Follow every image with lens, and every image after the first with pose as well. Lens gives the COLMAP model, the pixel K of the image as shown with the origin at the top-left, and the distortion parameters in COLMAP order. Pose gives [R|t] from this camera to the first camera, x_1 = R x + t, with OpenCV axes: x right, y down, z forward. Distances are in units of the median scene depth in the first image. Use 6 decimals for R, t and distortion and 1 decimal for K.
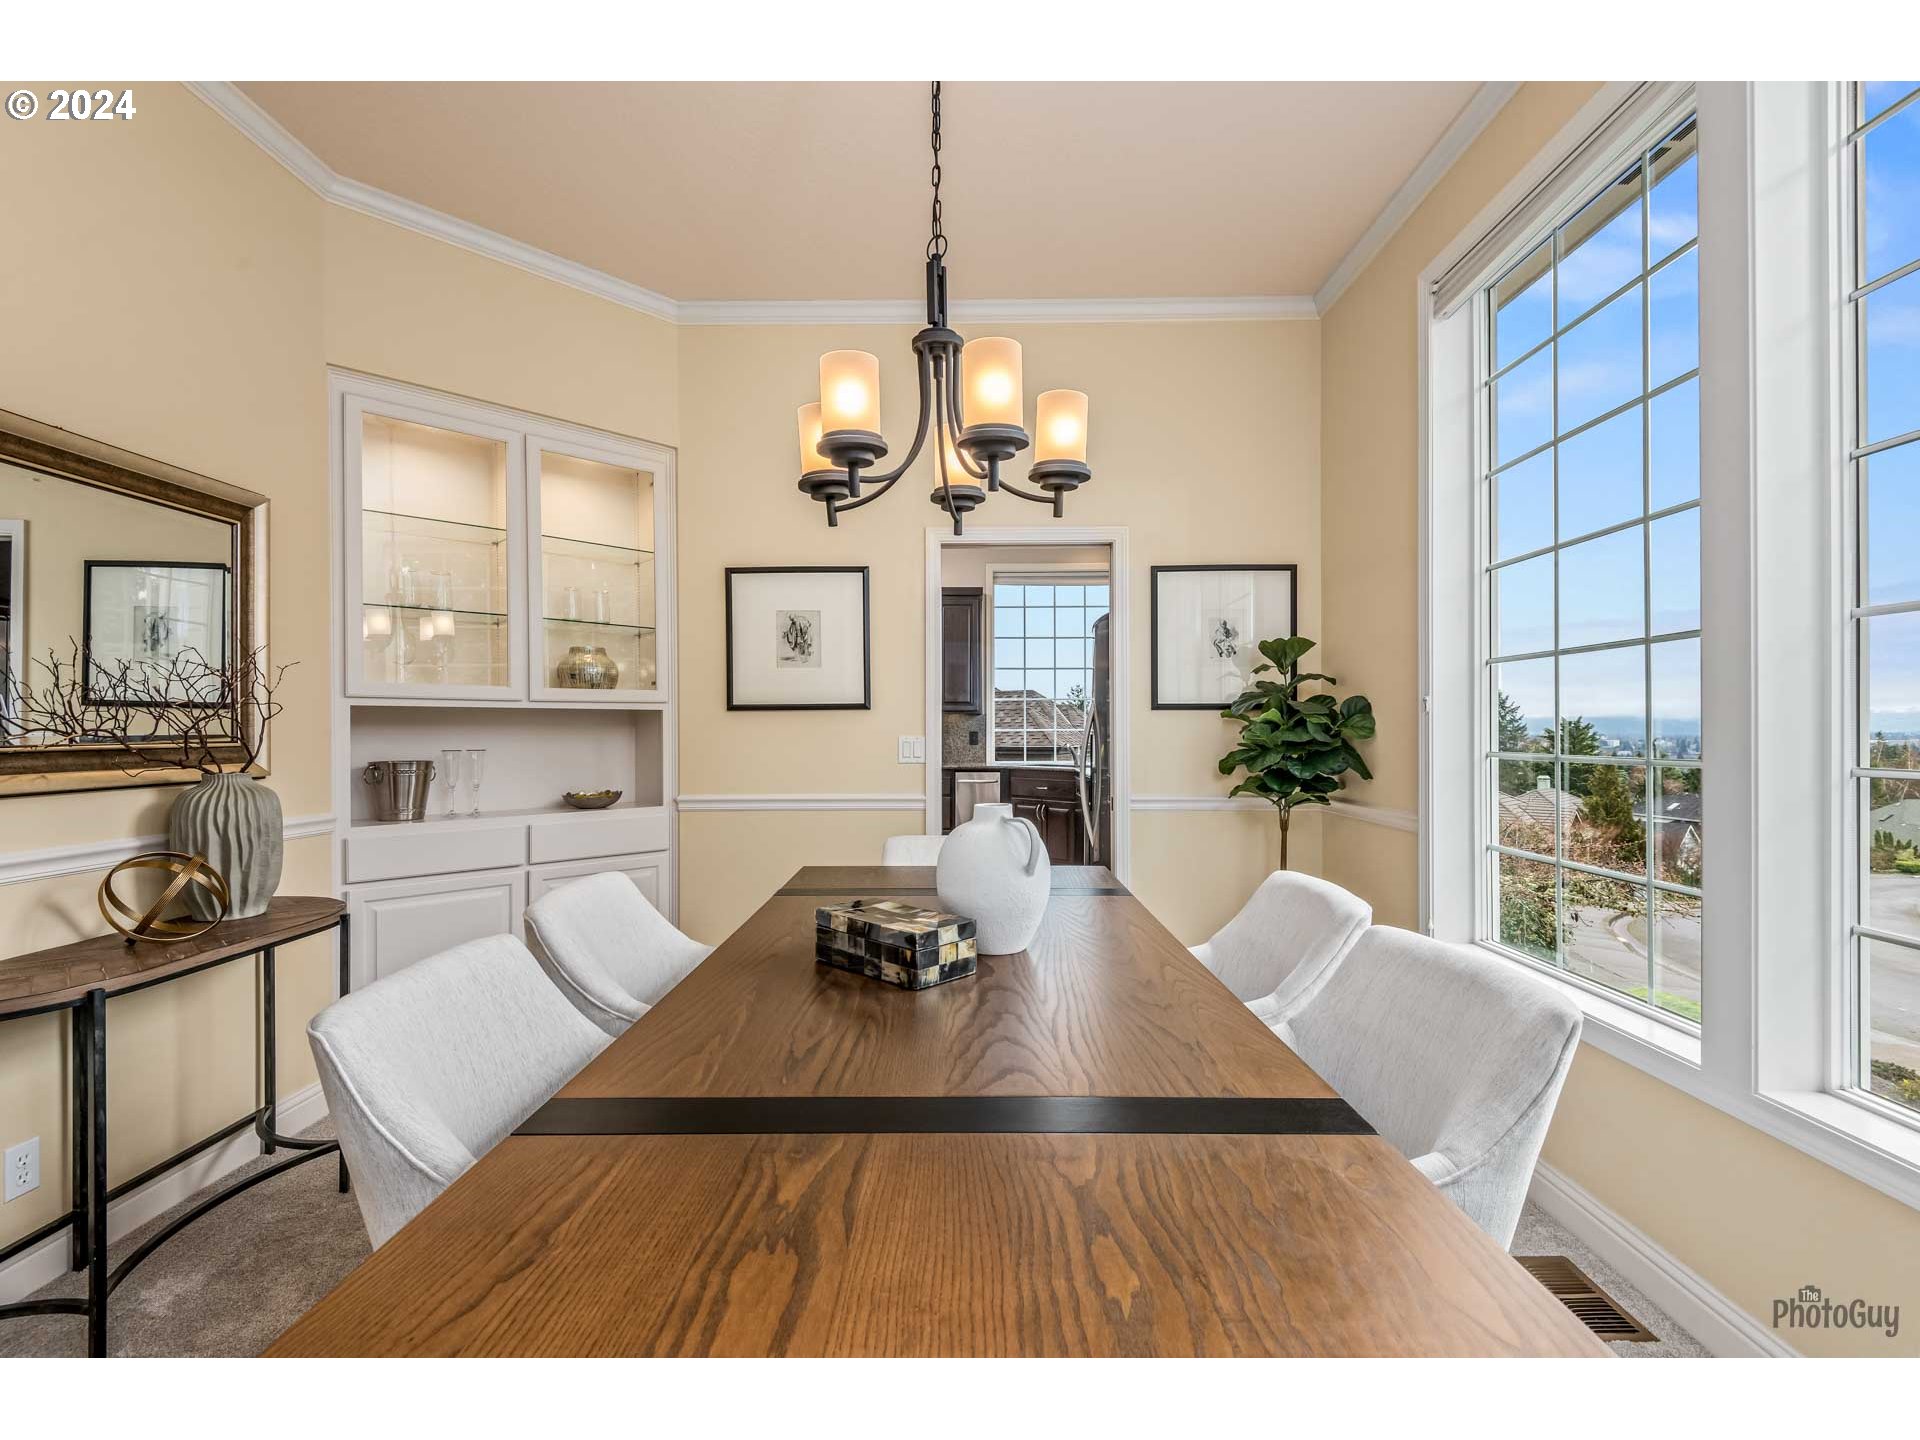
lens RADIAL K [[870.6, 0, 960.0], [0, 870.6, 720.0], [0, 0, 1]] dist [-0.000158, -0.000147]
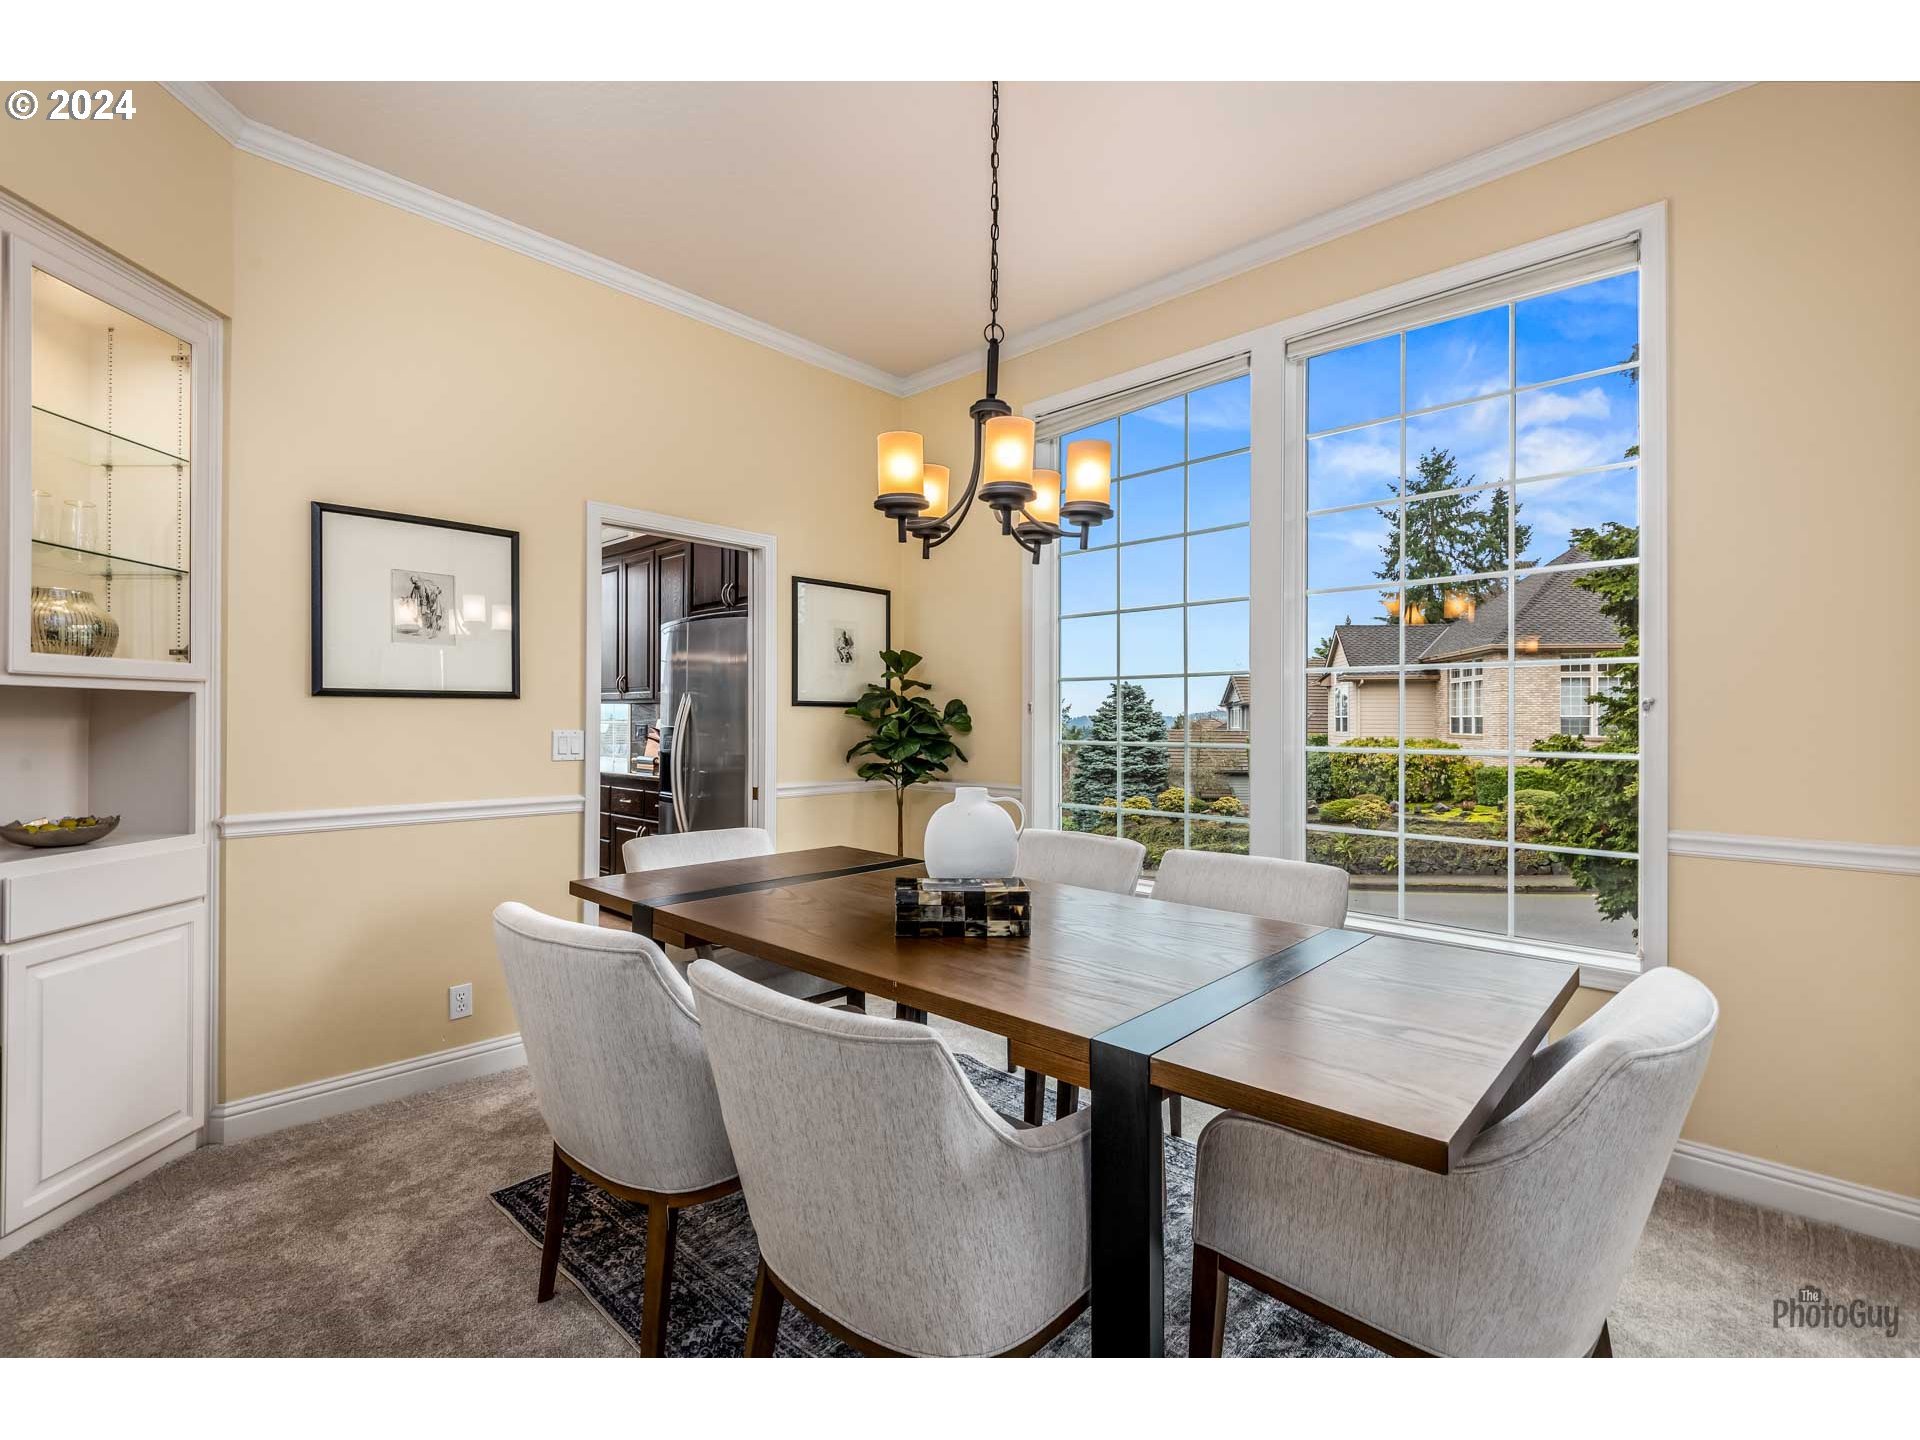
lens RADIAL K [[872.9, 0, 961.1], [0, 872.9, 708.8], [0, 0, 1]] dist [-0.000930, -0.000358]
pose [[0.670786, 0.017810, 0.741437, -0.456922], [-0.015982, 0.999827, -0.009558, -0.001449], [-0.741479, -0.005438, 0.670954, 0.100290]]
